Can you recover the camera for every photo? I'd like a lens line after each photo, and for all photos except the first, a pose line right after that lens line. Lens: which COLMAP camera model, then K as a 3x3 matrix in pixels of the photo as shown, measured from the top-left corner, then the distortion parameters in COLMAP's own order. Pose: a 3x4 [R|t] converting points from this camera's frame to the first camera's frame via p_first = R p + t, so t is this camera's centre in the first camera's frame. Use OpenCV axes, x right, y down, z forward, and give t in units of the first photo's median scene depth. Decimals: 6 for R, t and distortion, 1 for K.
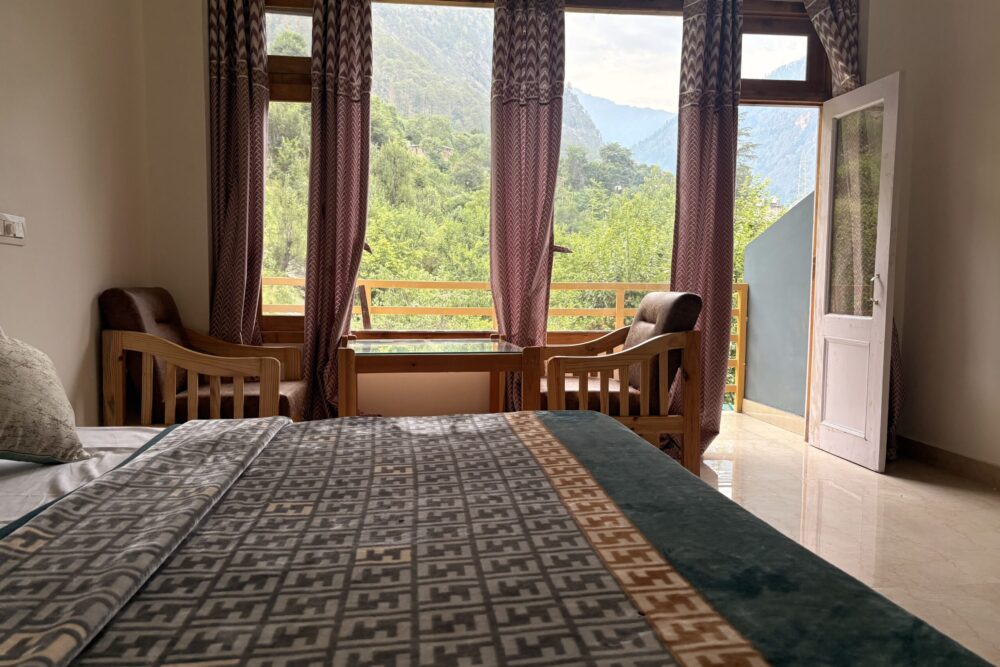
lens RADIAL K [[762.7, 0, 498.2], [0, 762.7, 324.7], [0, 0, 1]] dist [0.043360, -0.013134]
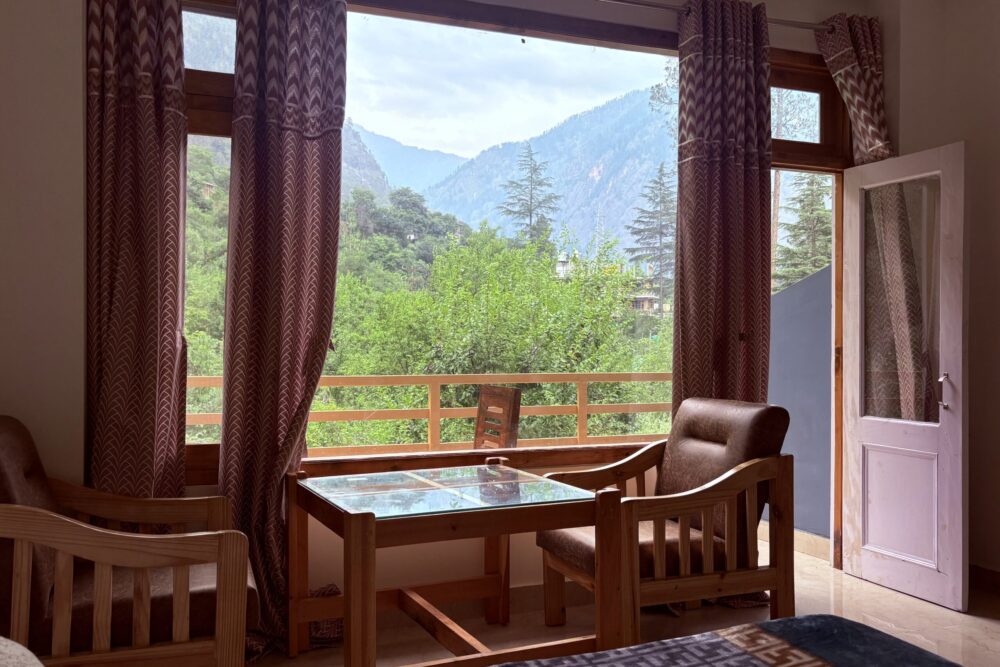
lens RADIAL K [[858.8, 0, 493.7], [0, 858.8, 334.9], [0, 0, 1]] dist [0.018657, 0.002774]
pose [[0.965201, -0.005247, 0.261456, -0.216008], [0.021183, 0.998082, -0.058169, -0.057910], [-0.260649, 0.061683, 0.963461, 0.189633]]
